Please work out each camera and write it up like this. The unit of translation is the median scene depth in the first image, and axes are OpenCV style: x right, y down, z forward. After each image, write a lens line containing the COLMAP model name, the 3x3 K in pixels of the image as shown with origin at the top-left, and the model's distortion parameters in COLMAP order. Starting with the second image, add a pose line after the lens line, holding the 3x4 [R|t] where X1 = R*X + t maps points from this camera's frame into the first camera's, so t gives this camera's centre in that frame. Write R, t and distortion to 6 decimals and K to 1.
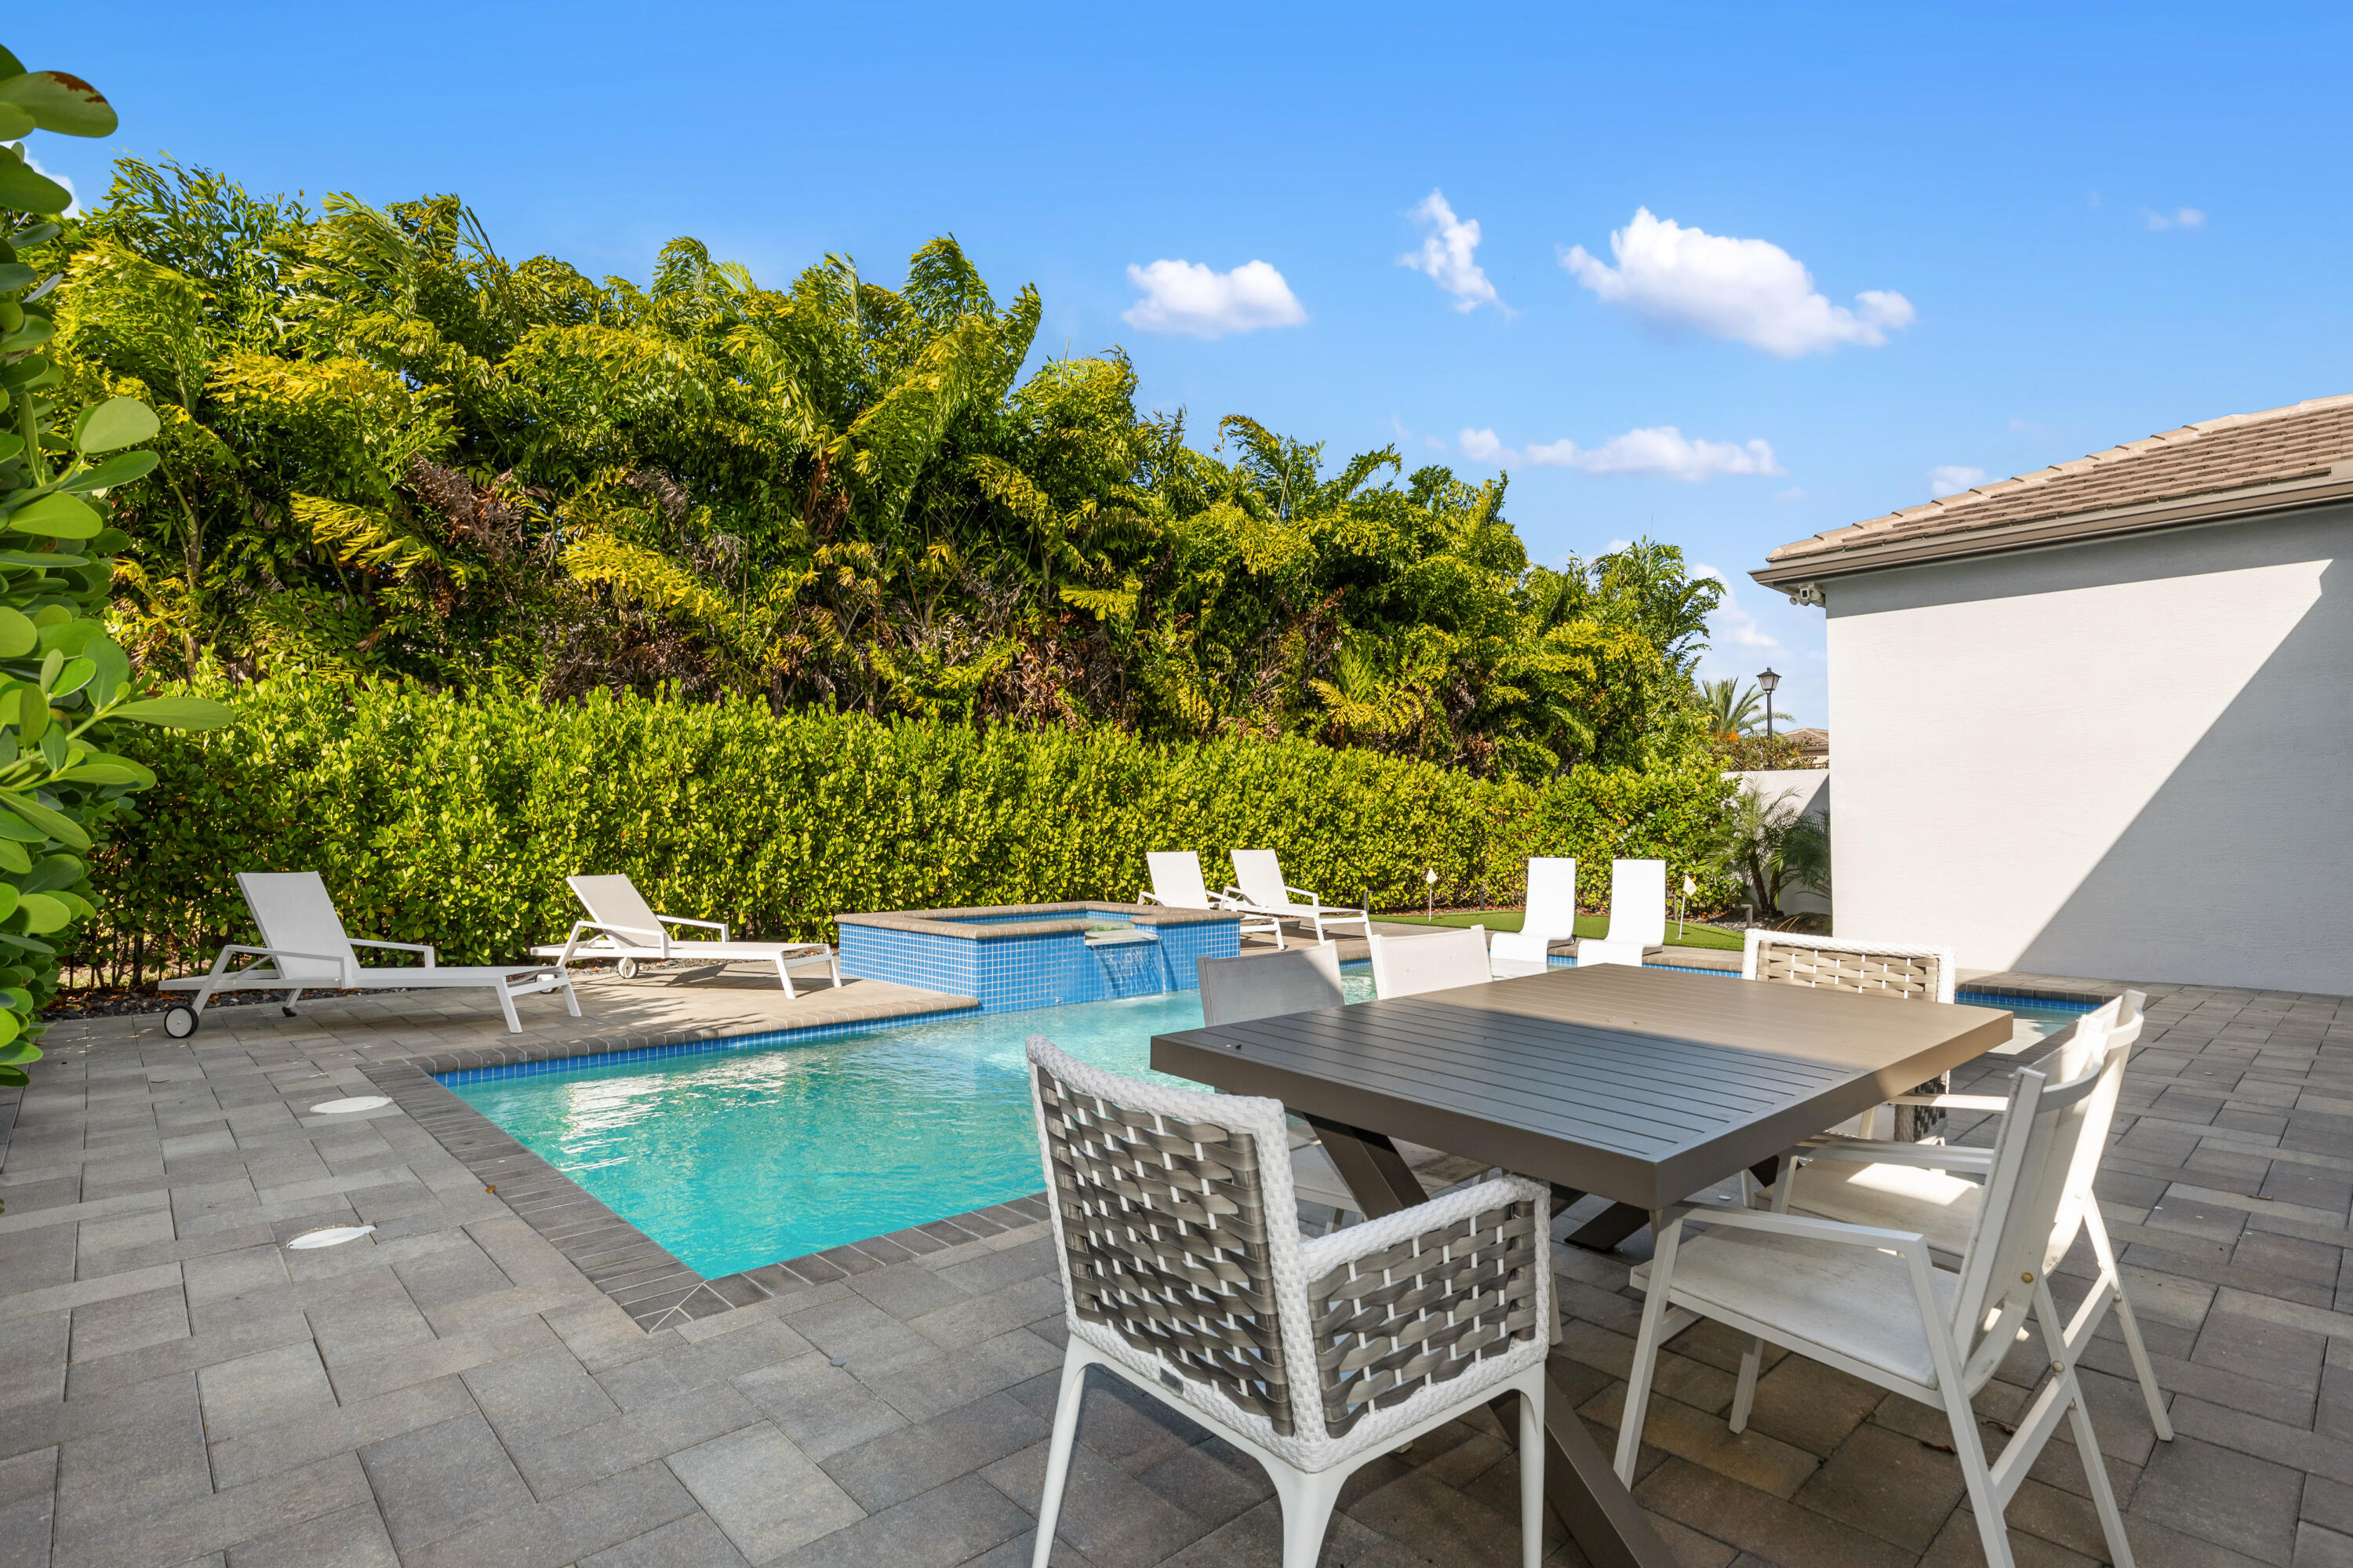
lens RADIAL K [[1157.9, 0, 1160.3], [0, 1157.9, 794.0], [0, 0, 1]] dist [0.002004, -0.000118]
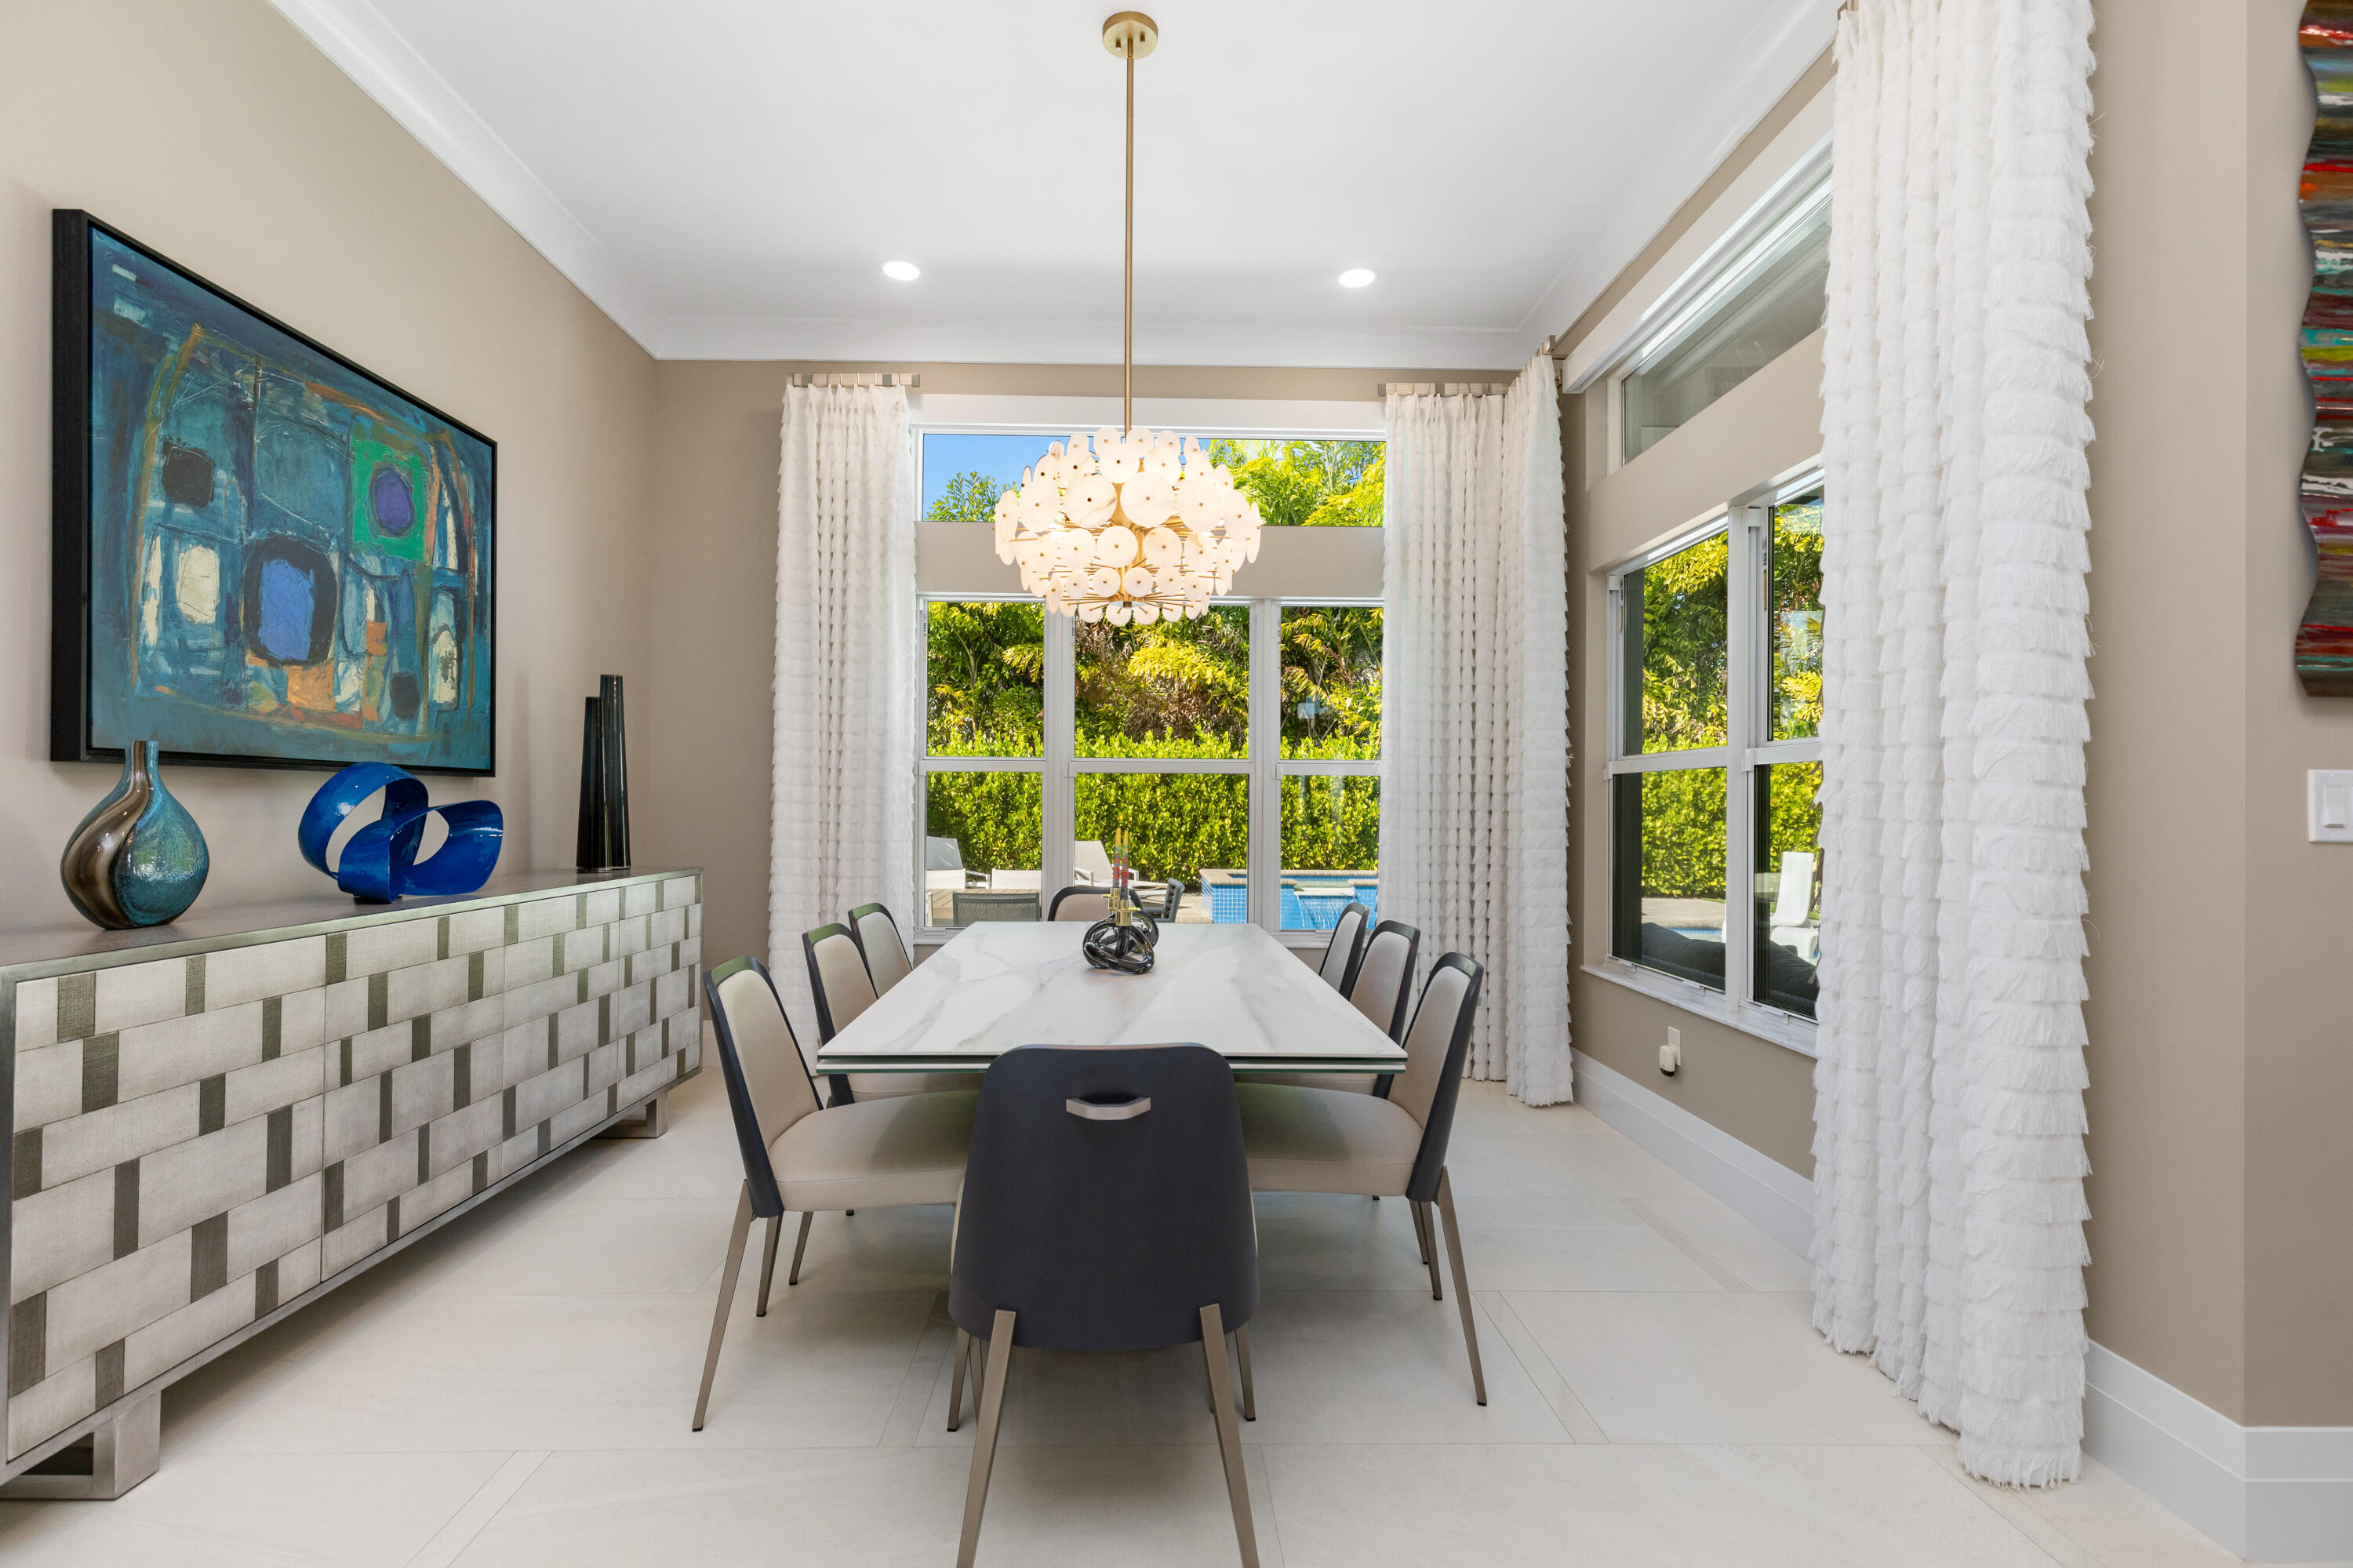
lens RADIAL K [[1058.7, 0, 1160.1], [0, 1058.7, 795.5], [0, 0, 1]] dist [0.007016, -0.000476]
pose [[0.753539, 0.001932, -0.657401, 0.490494], [0.011109, 0.999815, 0.015673, -0.019264], [0.657309, -0.019113, 0.753378, -0.134786]]
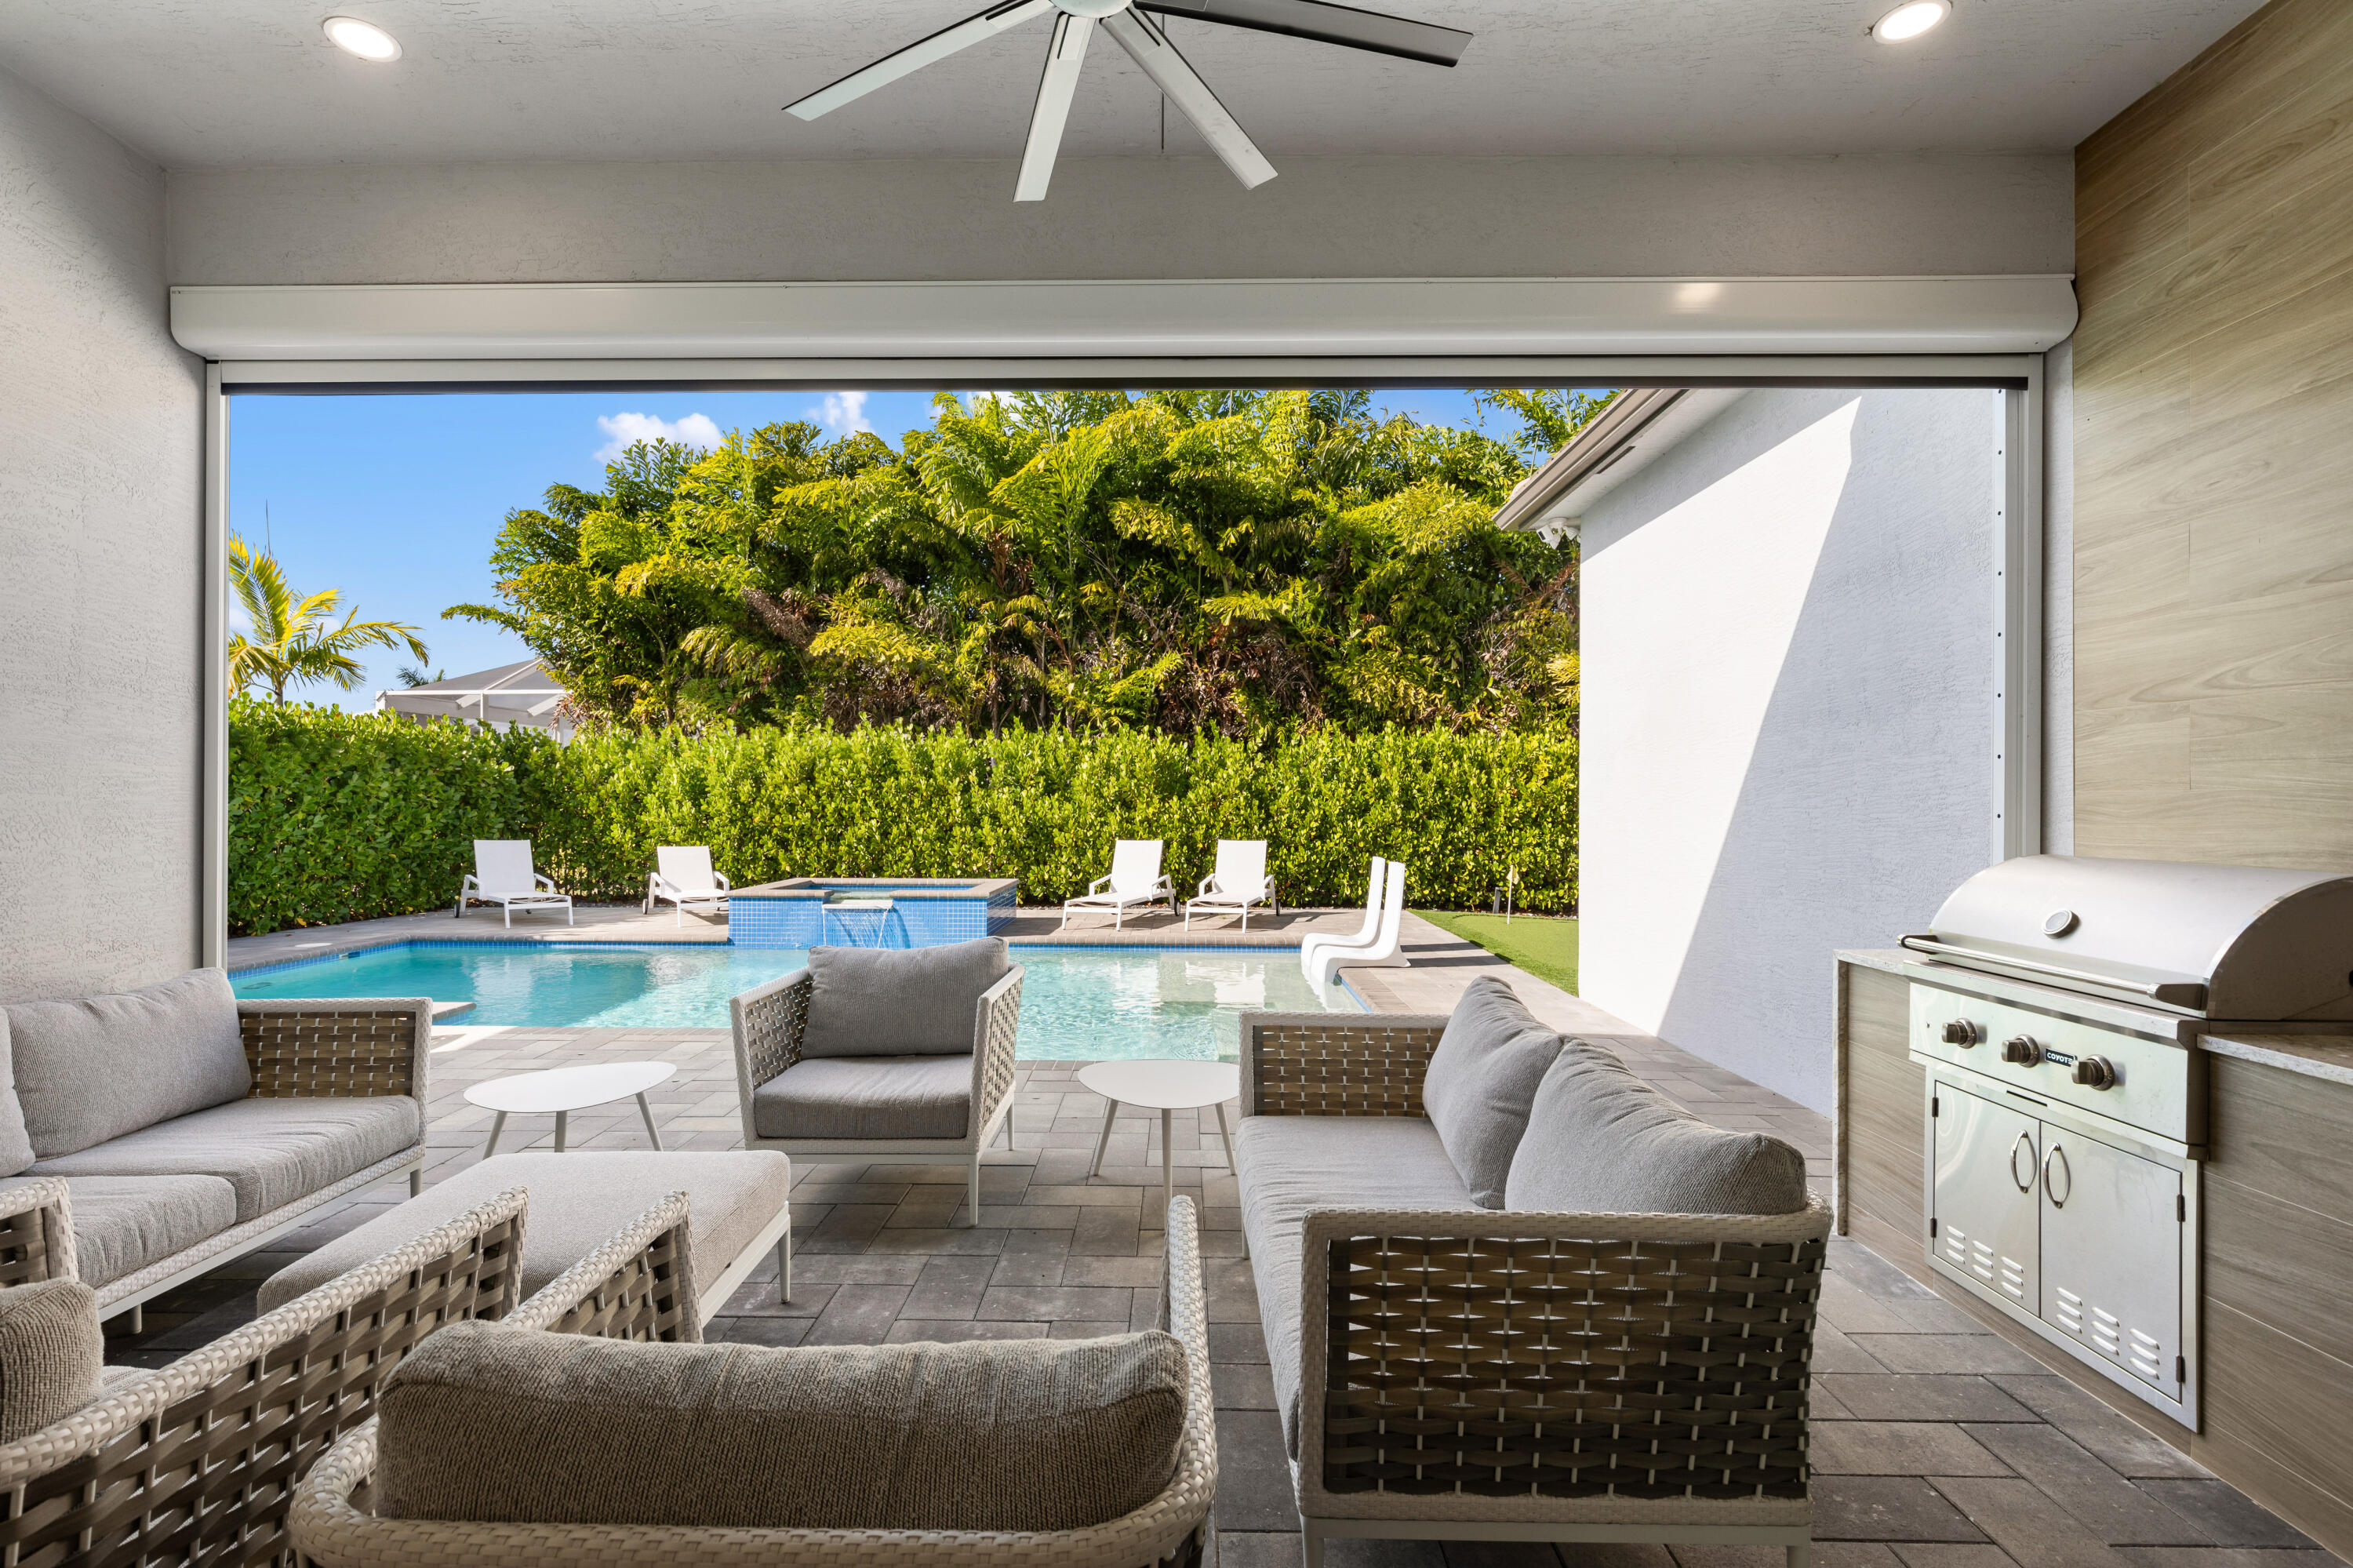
lens RADIAL K [[1107.5, 0, 1164.5], [0, 1107.5, 790.8], [0, 0, 1]] dist [-0.004782, -0.000808]
pose [[0.728495, -0.003658, -0.685041, 0.740967], [0.016945, 0.999776, 0.012681, -0.011517], [0.684841, -0.020846, 0.728394, 0.215380]]
